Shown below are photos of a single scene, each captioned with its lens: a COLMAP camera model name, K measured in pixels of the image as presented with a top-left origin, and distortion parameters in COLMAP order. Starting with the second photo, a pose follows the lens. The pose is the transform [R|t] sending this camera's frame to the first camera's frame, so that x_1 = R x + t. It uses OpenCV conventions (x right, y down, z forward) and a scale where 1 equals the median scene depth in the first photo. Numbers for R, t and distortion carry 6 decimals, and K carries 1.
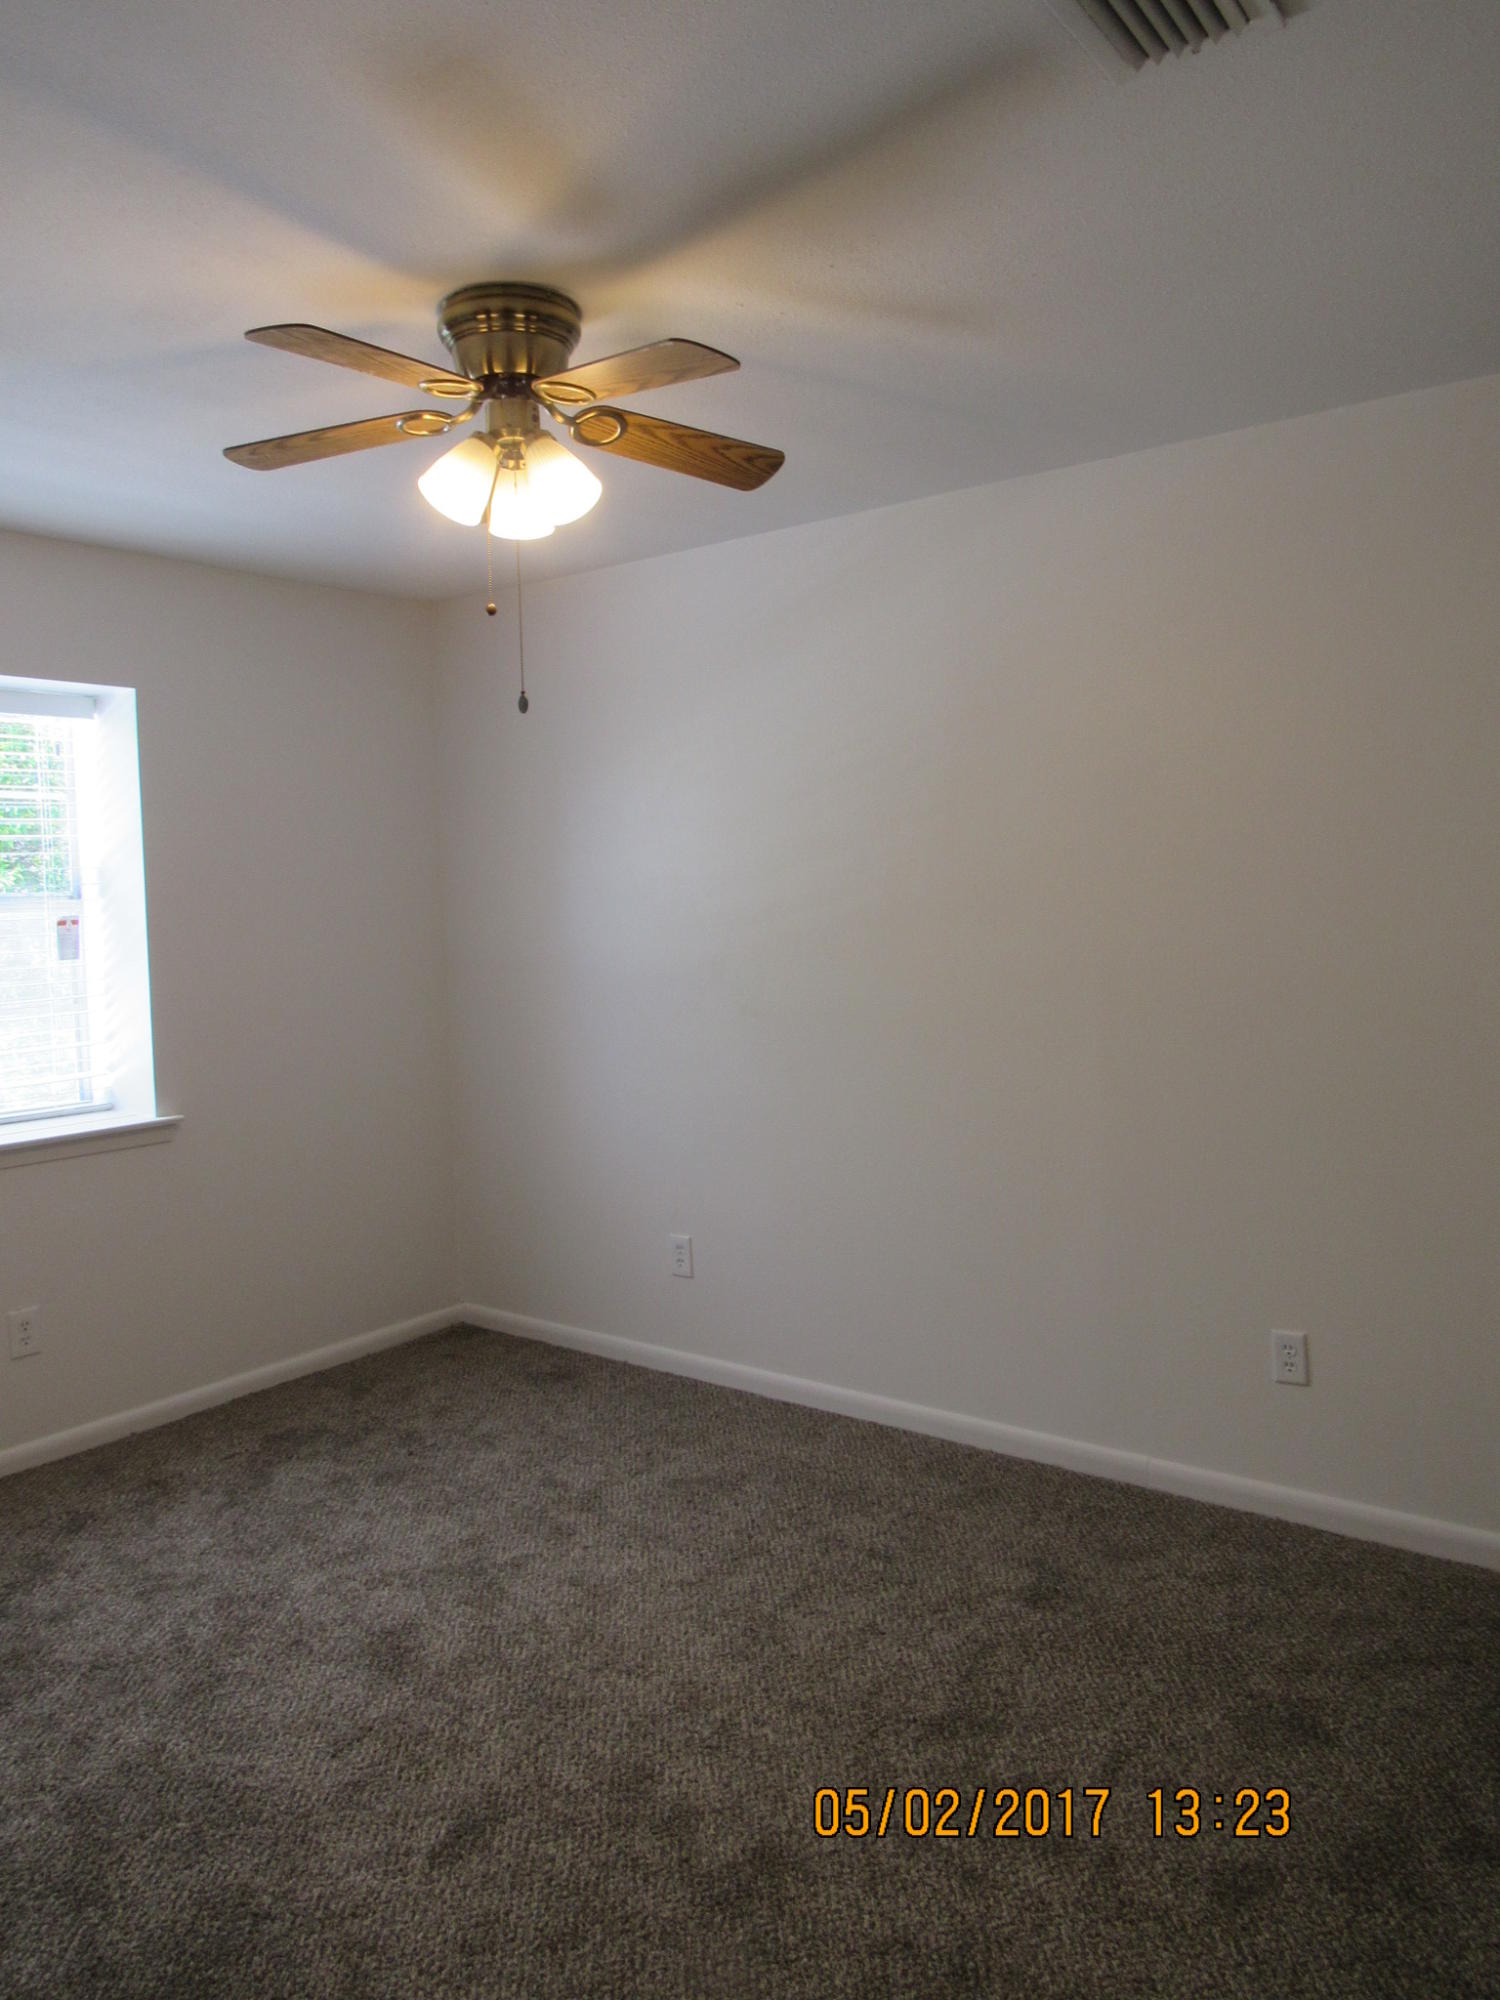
lens RADIAL K [[1466.5, 0, 739.5], [0, 1466.5, 996.9], [0, 0, 1]] dist [0.007876, -0.004219]
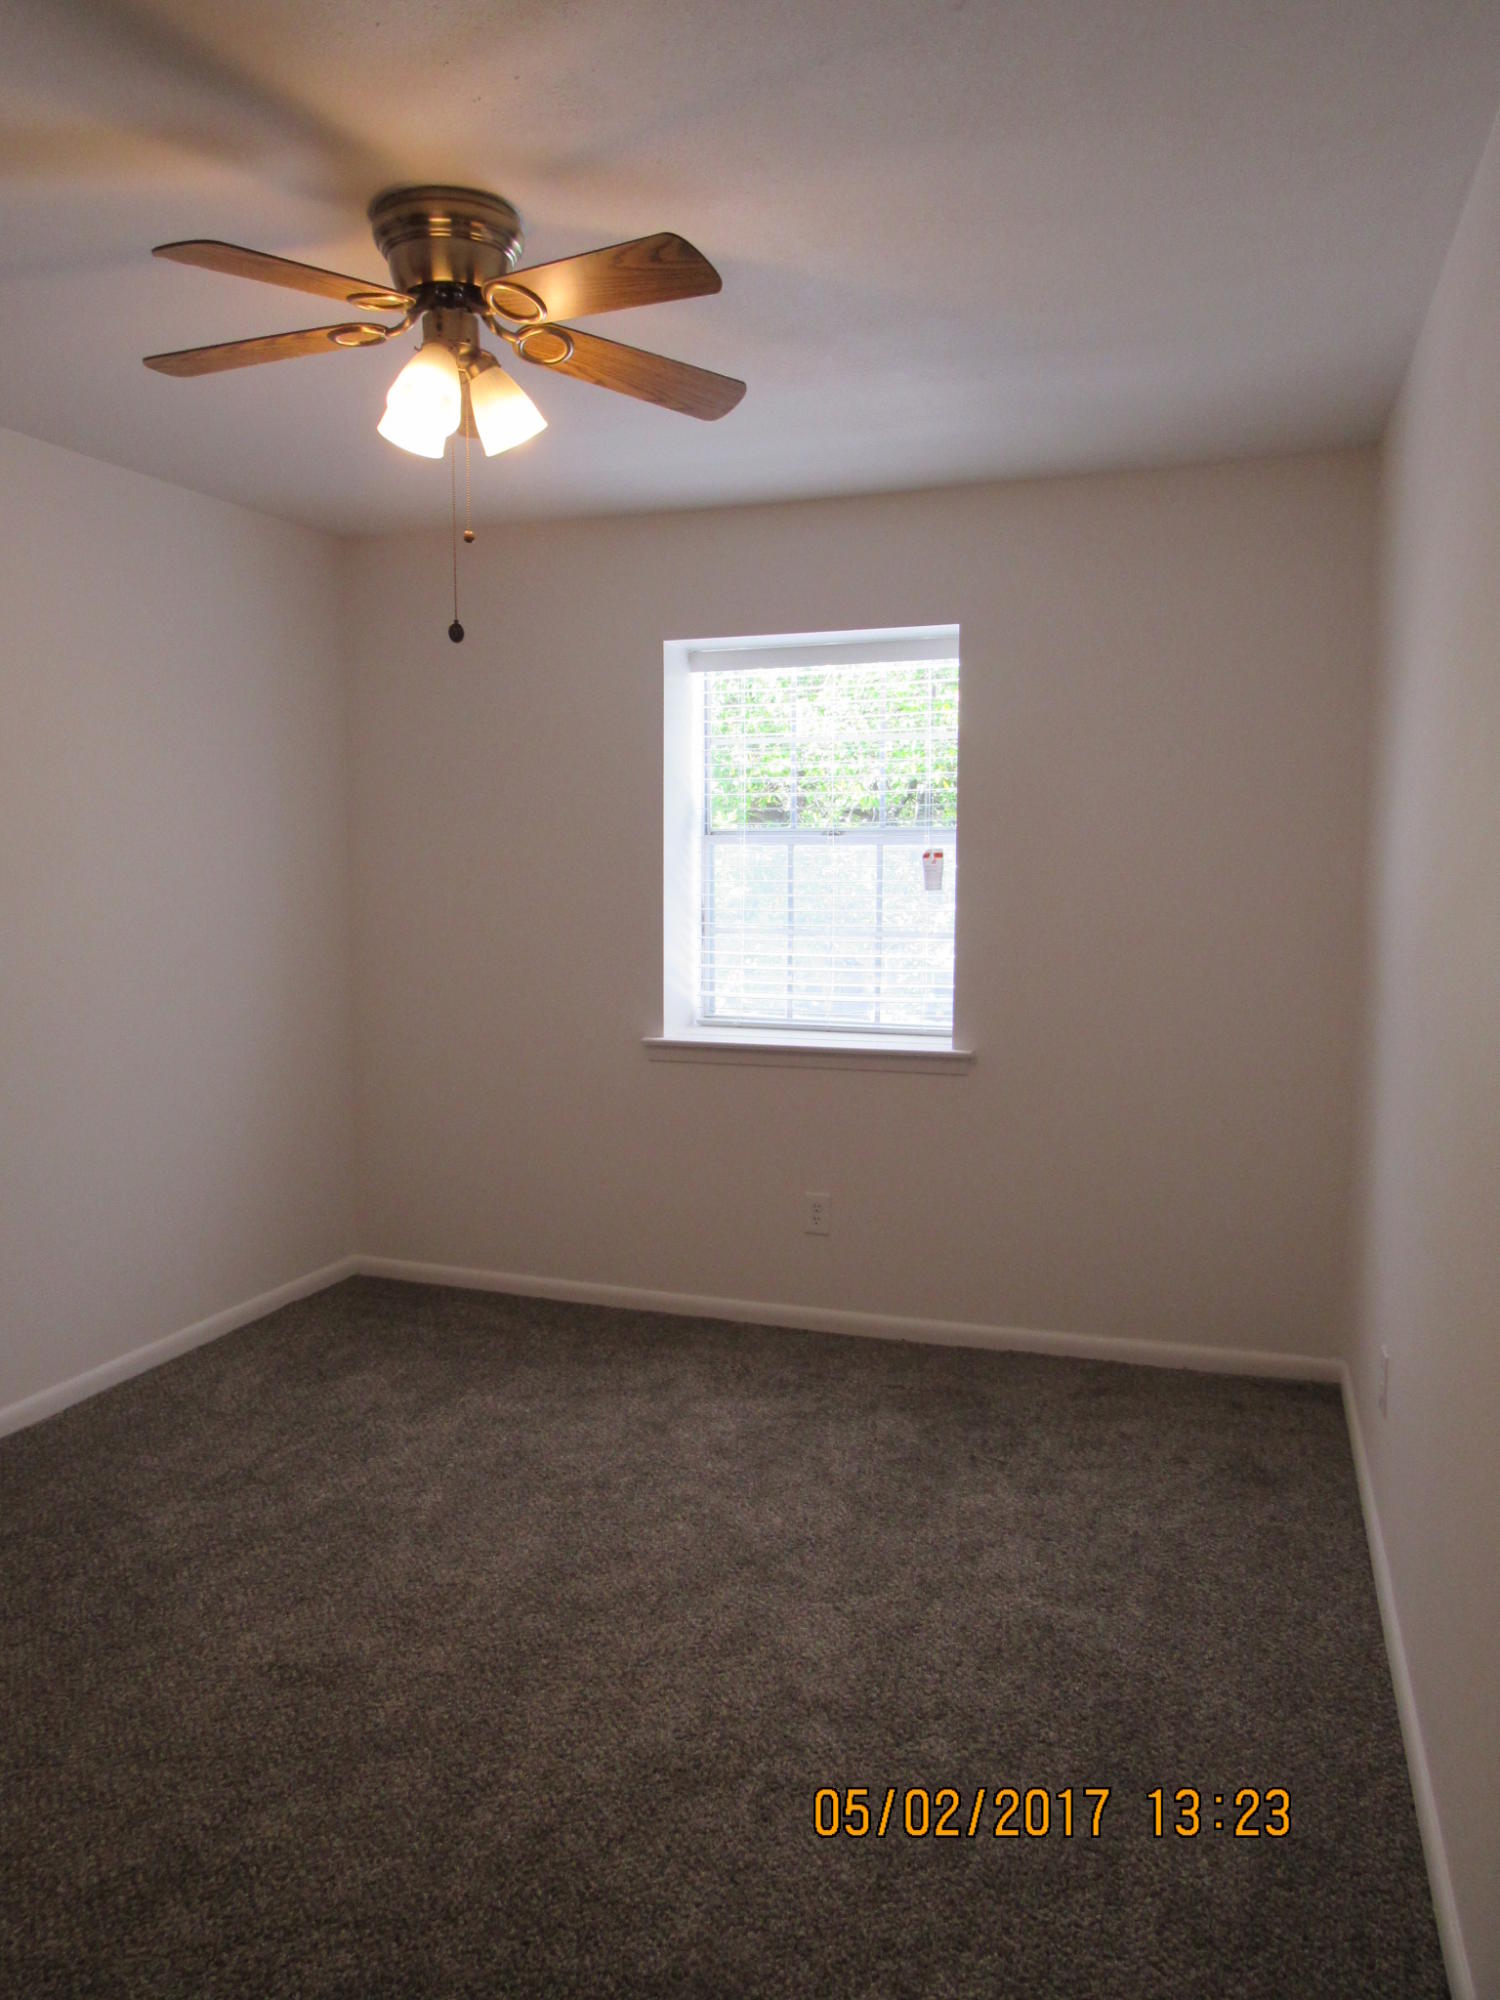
lens RADIAL K [[1466.5, 0, 740.7], [0, 1466.5, 1000.6], [0, 0, 1]] dist [0.007876, -0.004219]
pose [[0.264930, 0.109404, -0.958041, 0.673975], [-0.060142, 0.993483, 0.096820, -0.051242], [0.962390, 0.031968, 0.269784, 0.736092]]
